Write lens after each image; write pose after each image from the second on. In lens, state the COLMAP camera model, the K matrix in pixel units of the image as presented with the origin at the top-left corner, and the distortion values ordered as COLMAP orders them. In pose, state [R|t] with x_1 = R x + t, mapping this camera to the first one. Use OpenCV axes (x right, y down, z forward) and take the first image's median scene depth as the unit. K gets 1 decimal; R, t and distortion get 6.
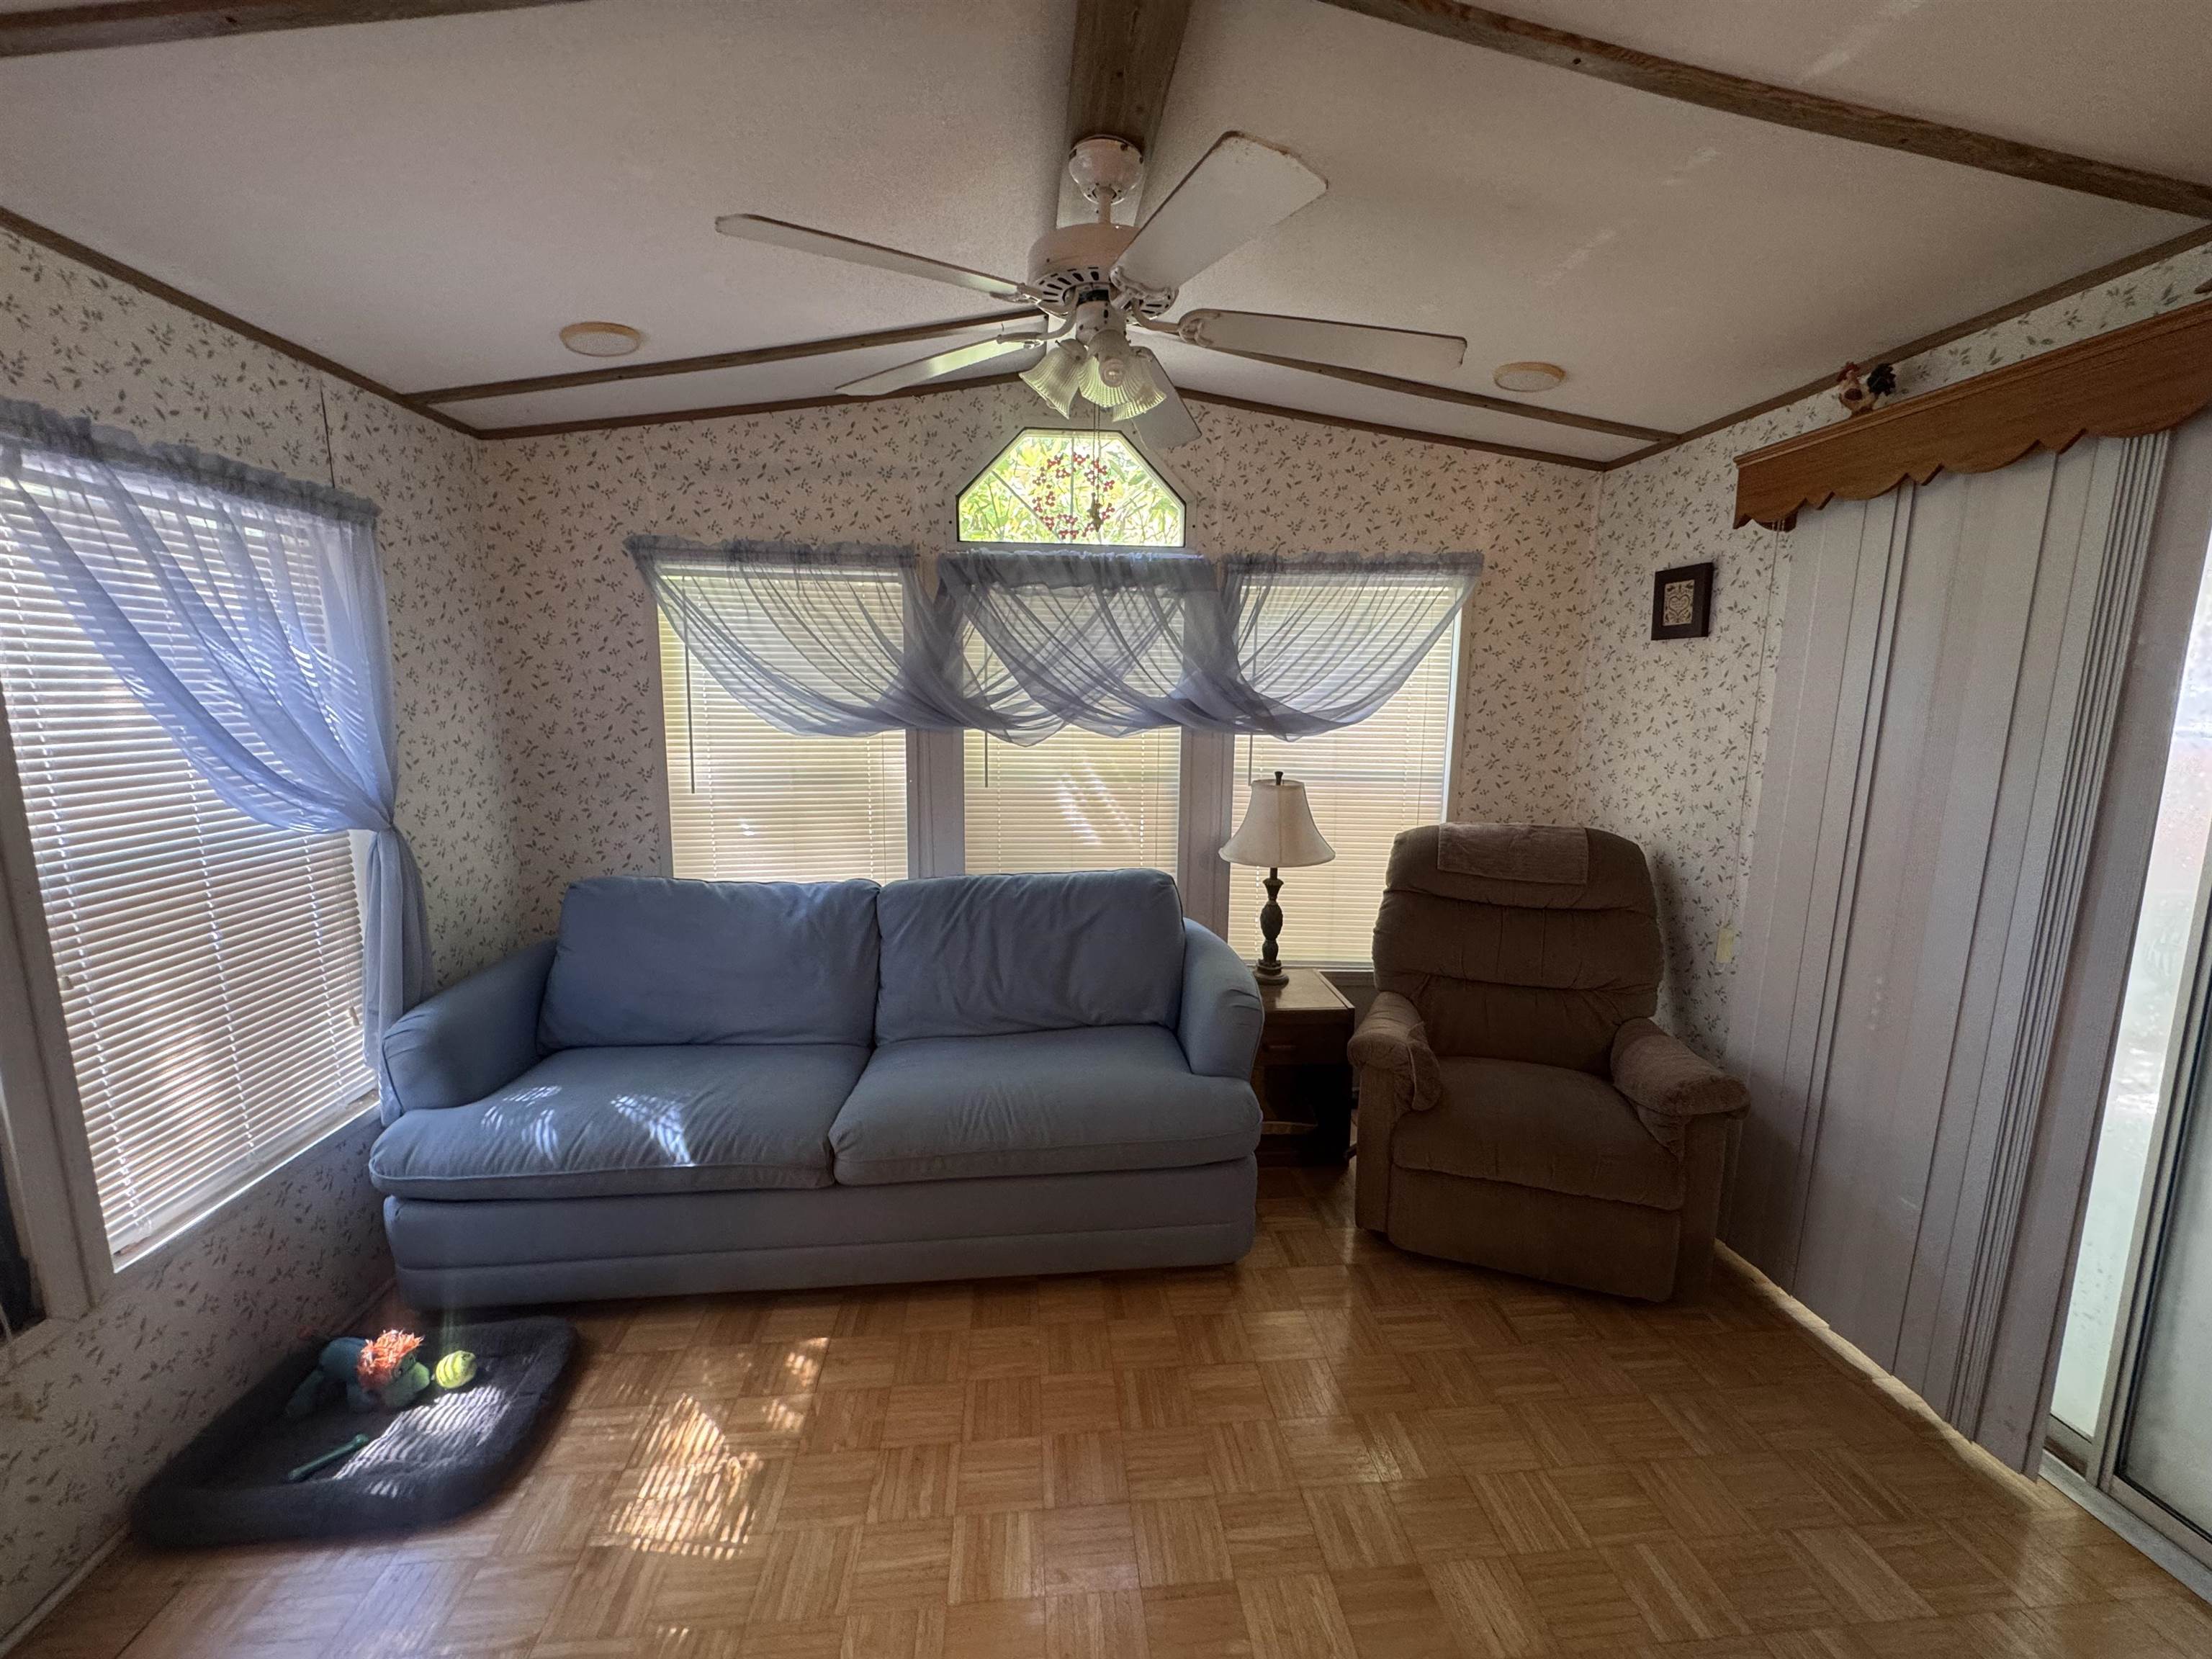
lens RADIAL K [[886.4, 0, 1105.2], [0, 886.4, 823.6], [0, 0, 1]] dist [-0.004652, 0.000460]
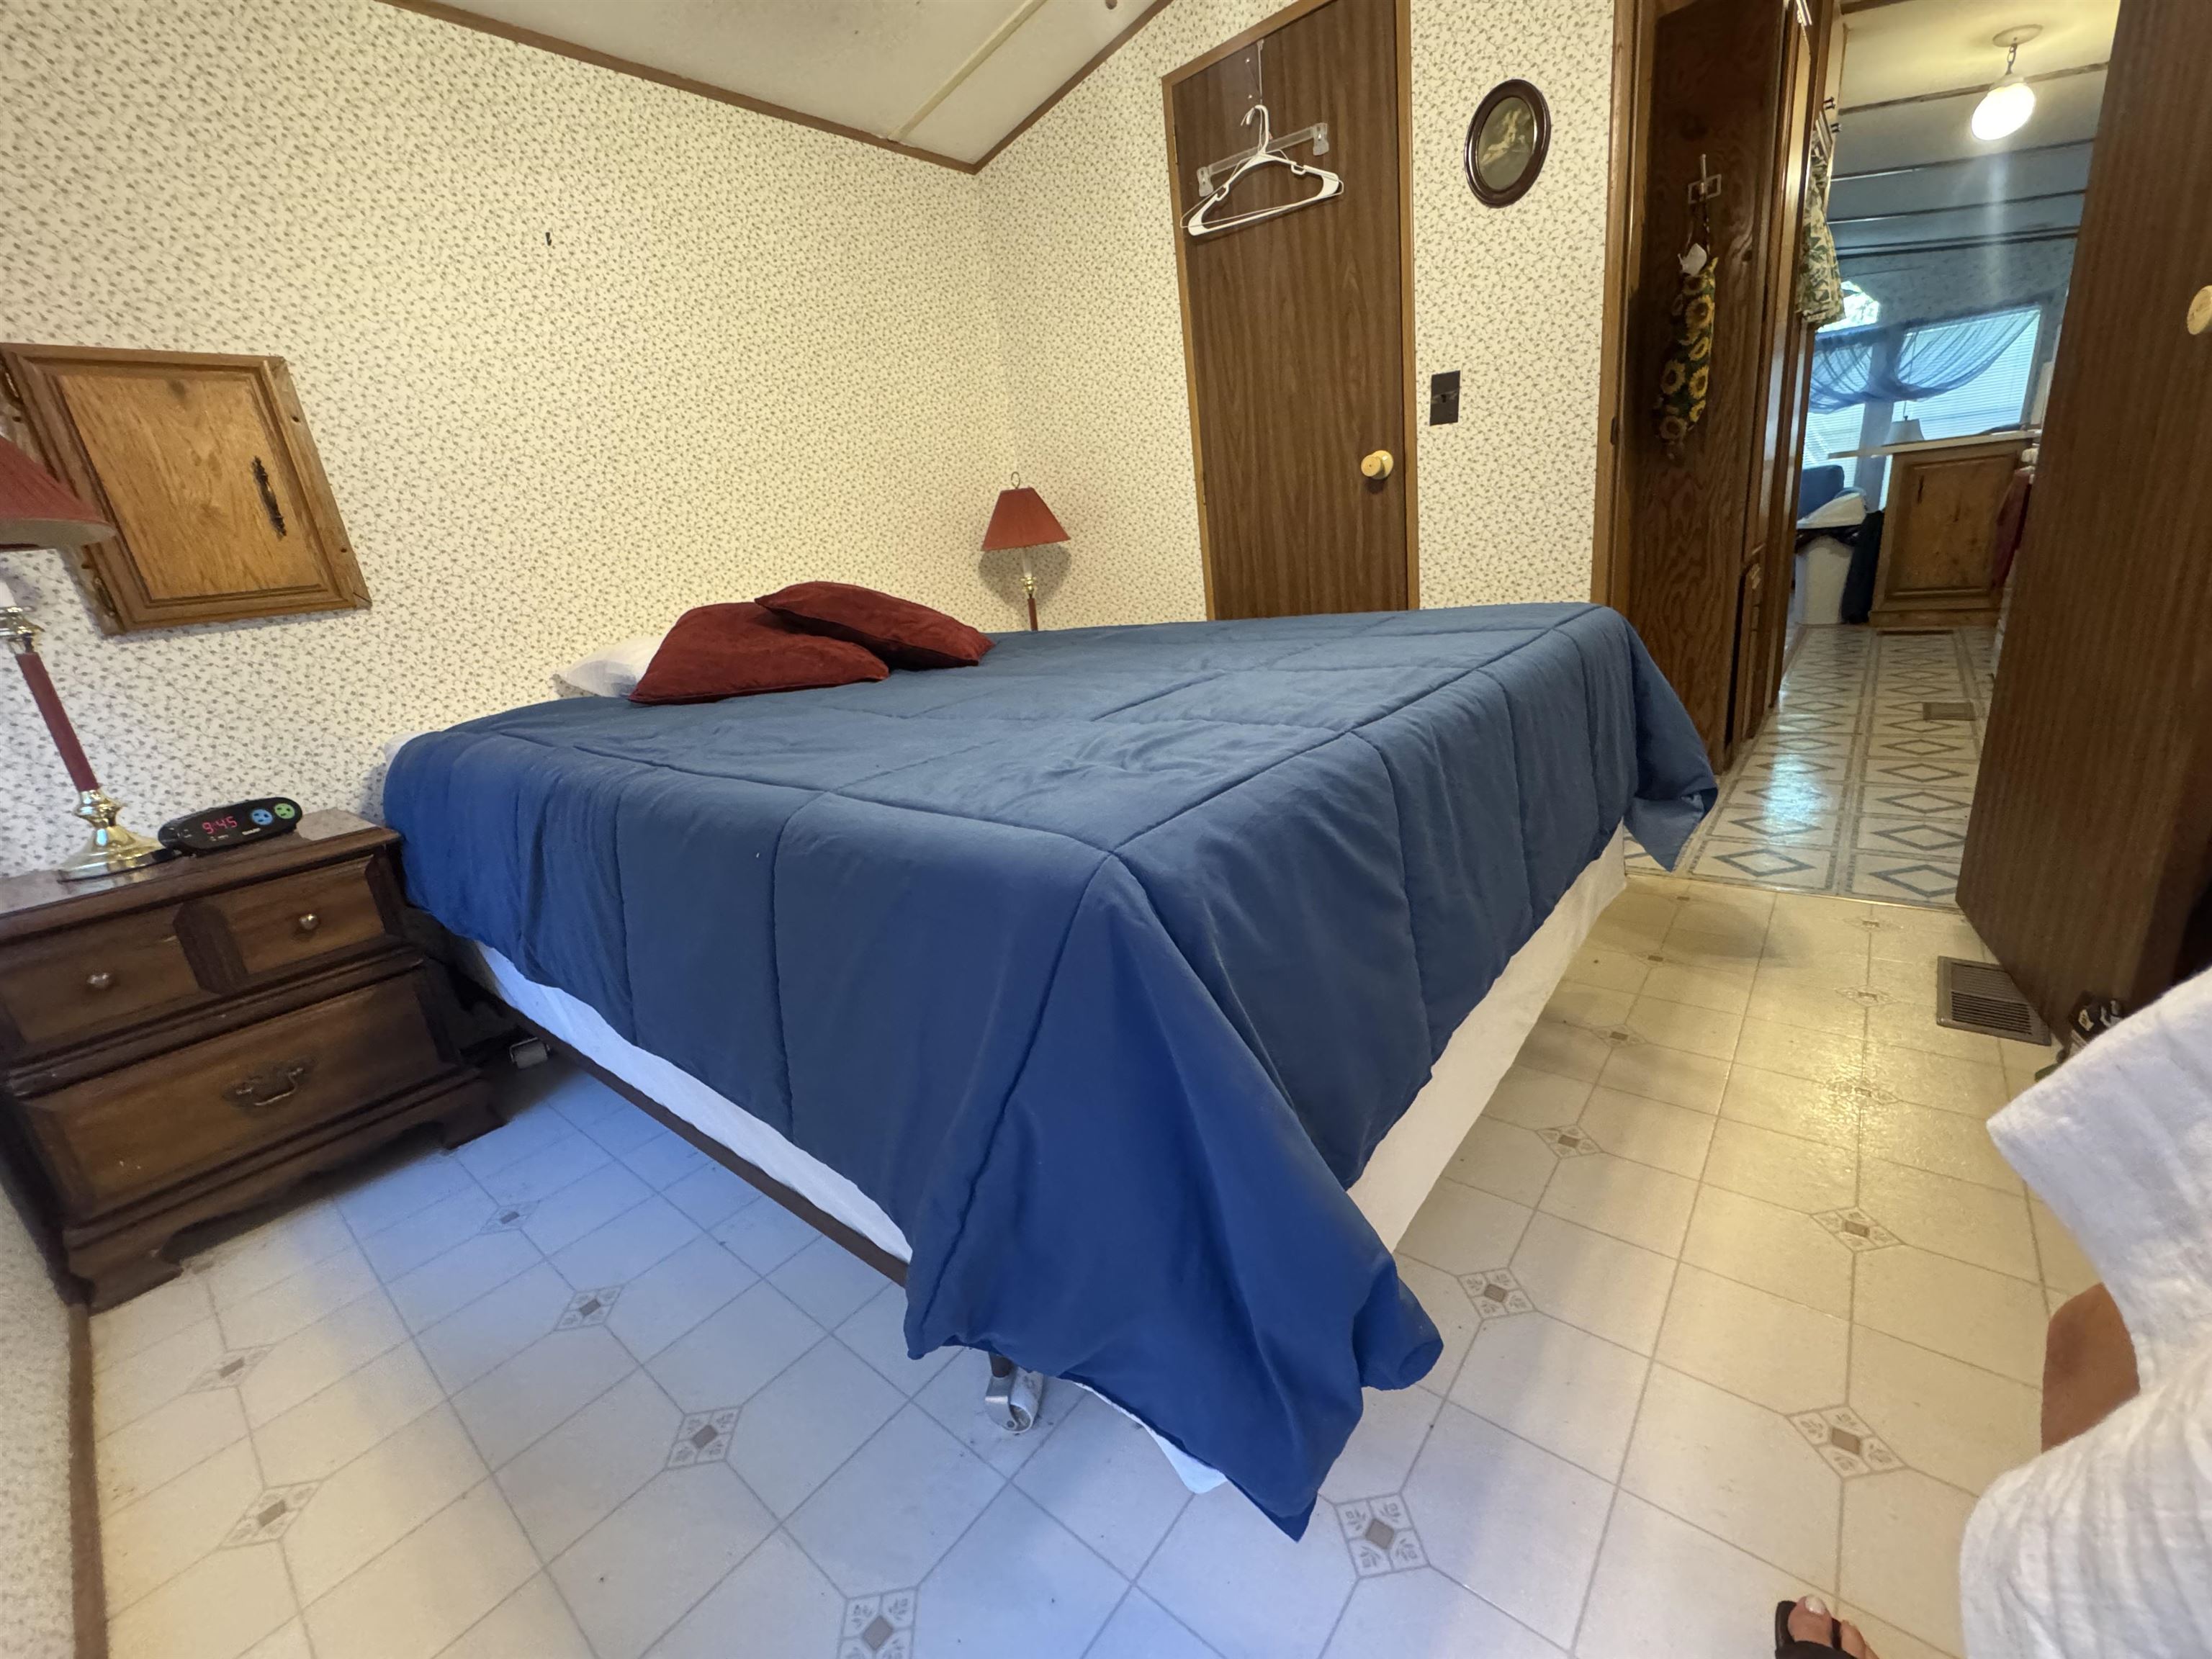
lens RADIAL K [[886.4, 0, 1117.6], [0, 886.4, 822.6], [0, 0, 1]] dist [-0.004652, 0.000460]
pose [[0.700964, 0.135156, -0.700273, 0.523872], [0.003642, 0.981188, 0.193019, 0.556672], [0.713188, -0.137850, 0.687285, -2.340363]]
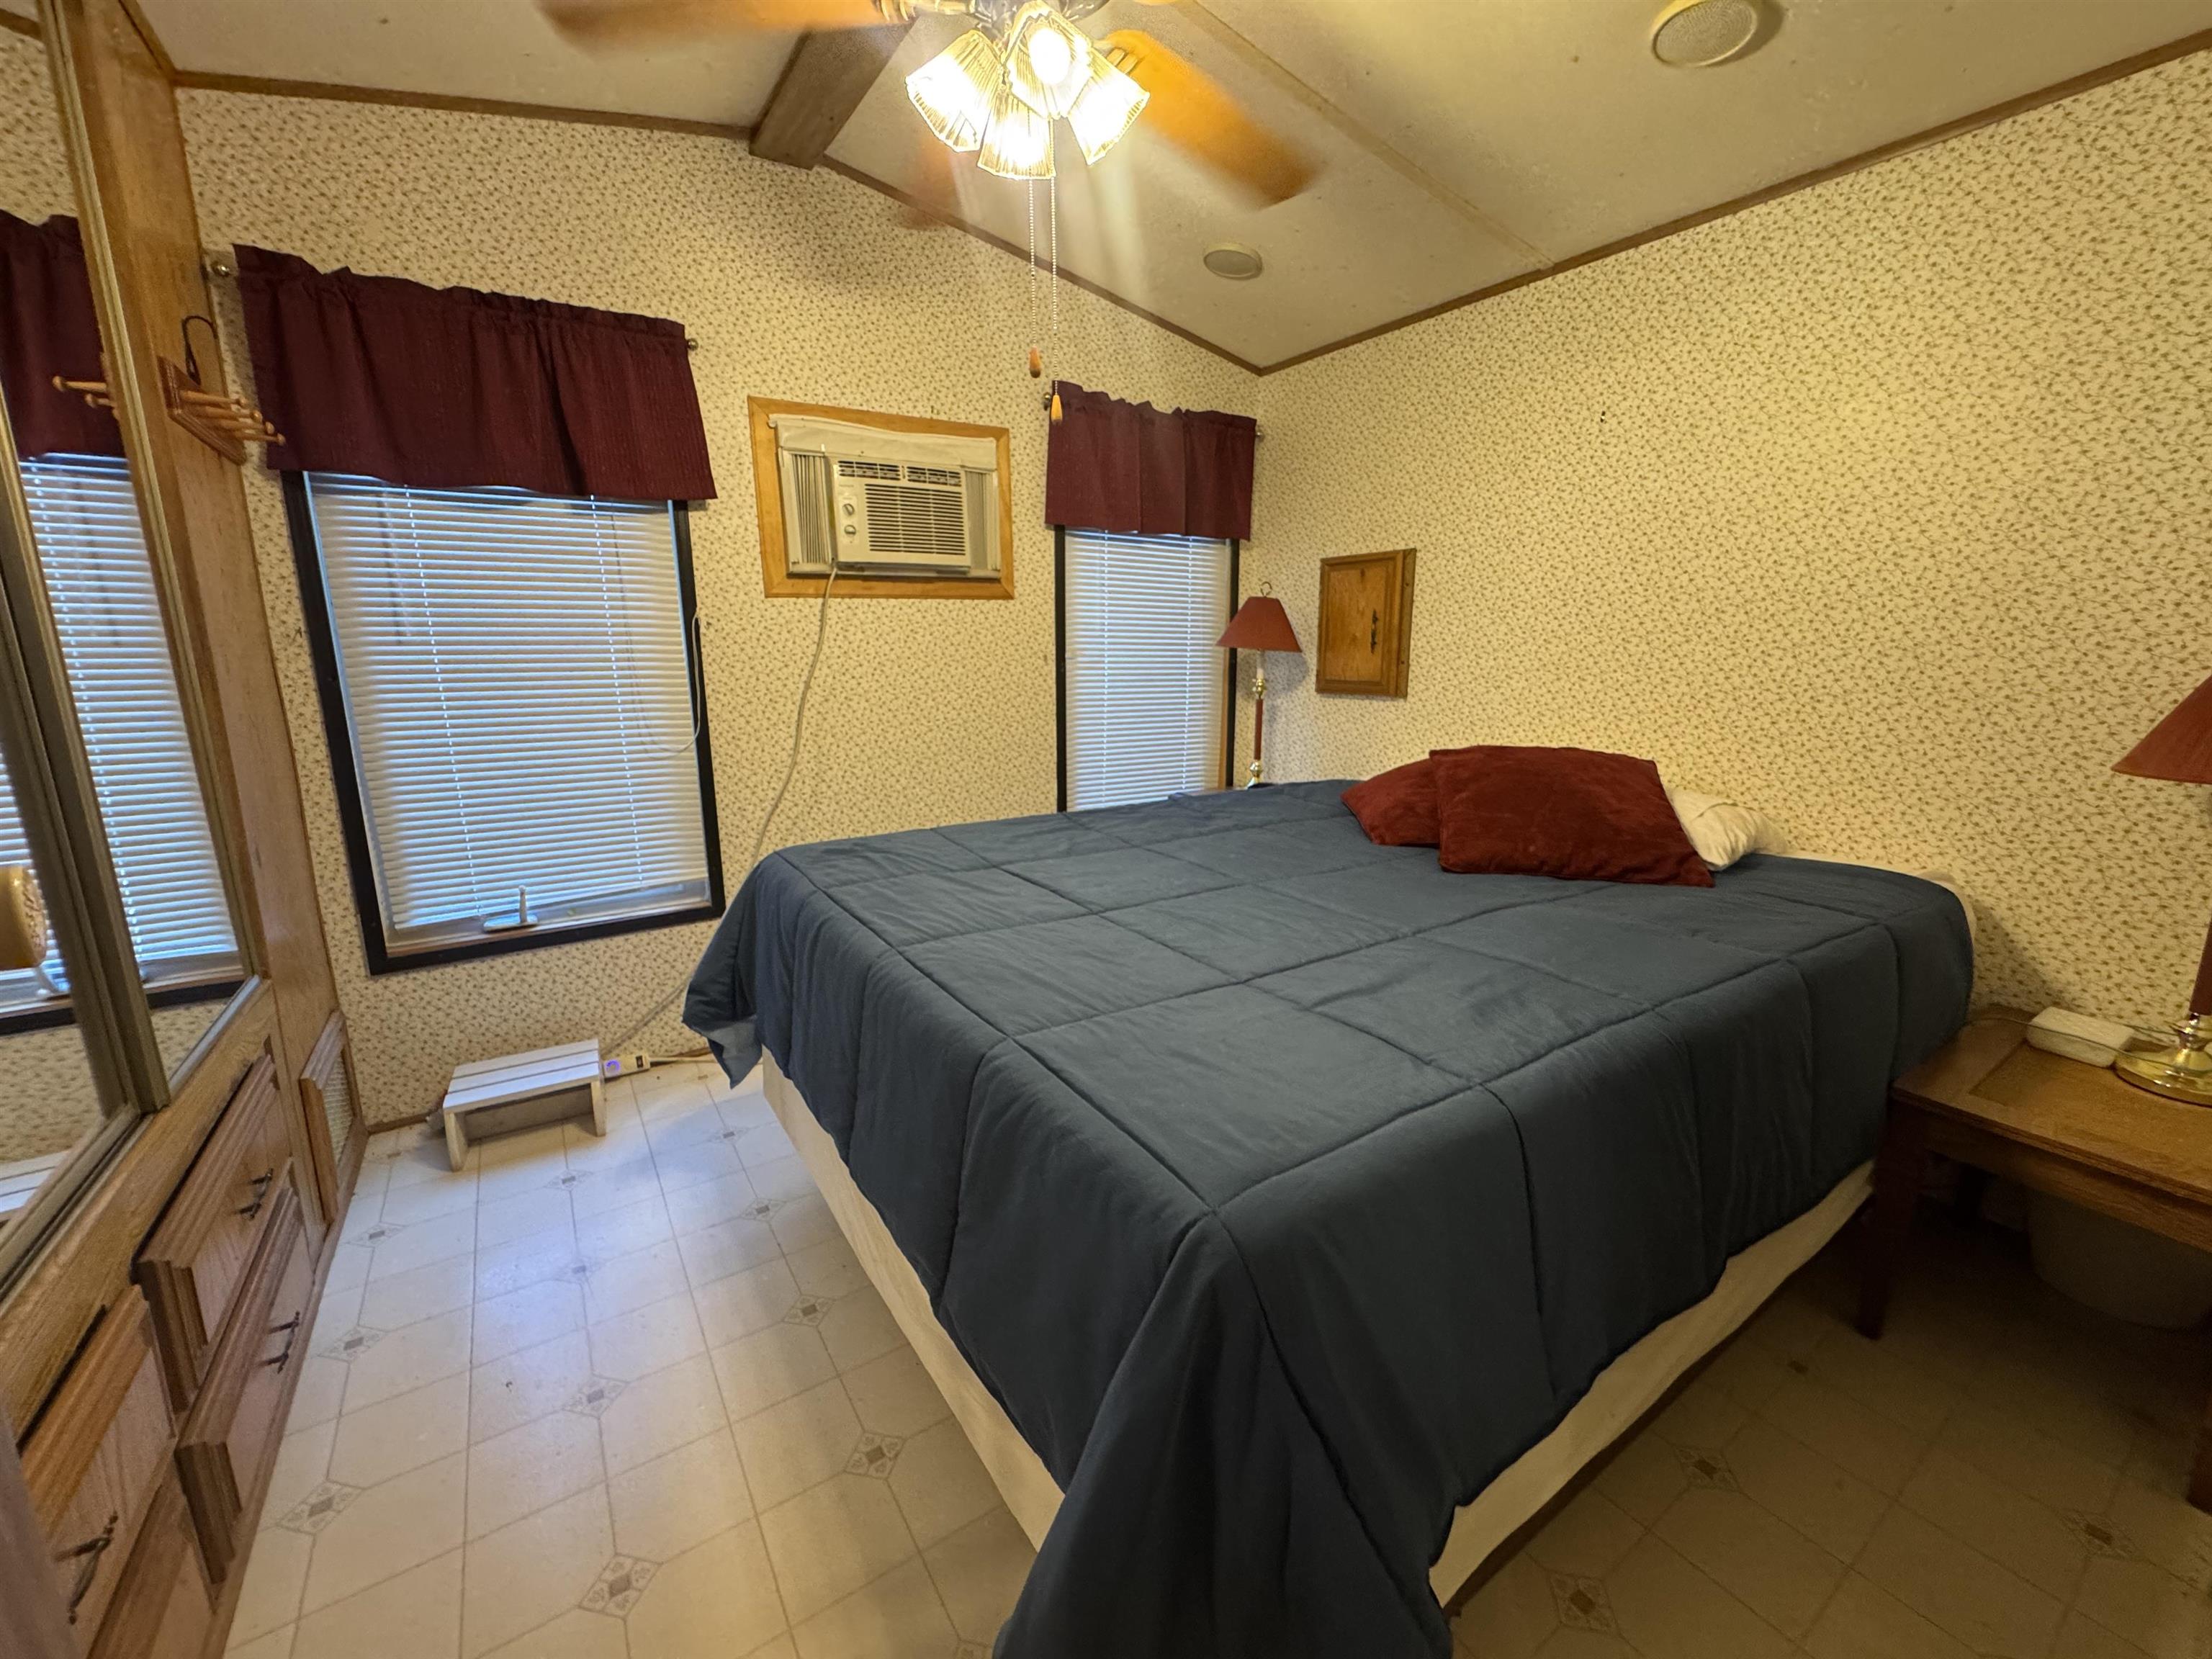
lens RADIAL K [[886.4, 0, 1114.9], [0, 886.4, 839.7], [0, 0, 1]] dist [-0.004652, 0.000460]
pose [[-0.879700, 0.095936, -0.465751, 0.456535], [-0.074866, 0.939282, 0.334880, 0.363644], [0.469599, 0.329463, -0.819104, -1.537780]]
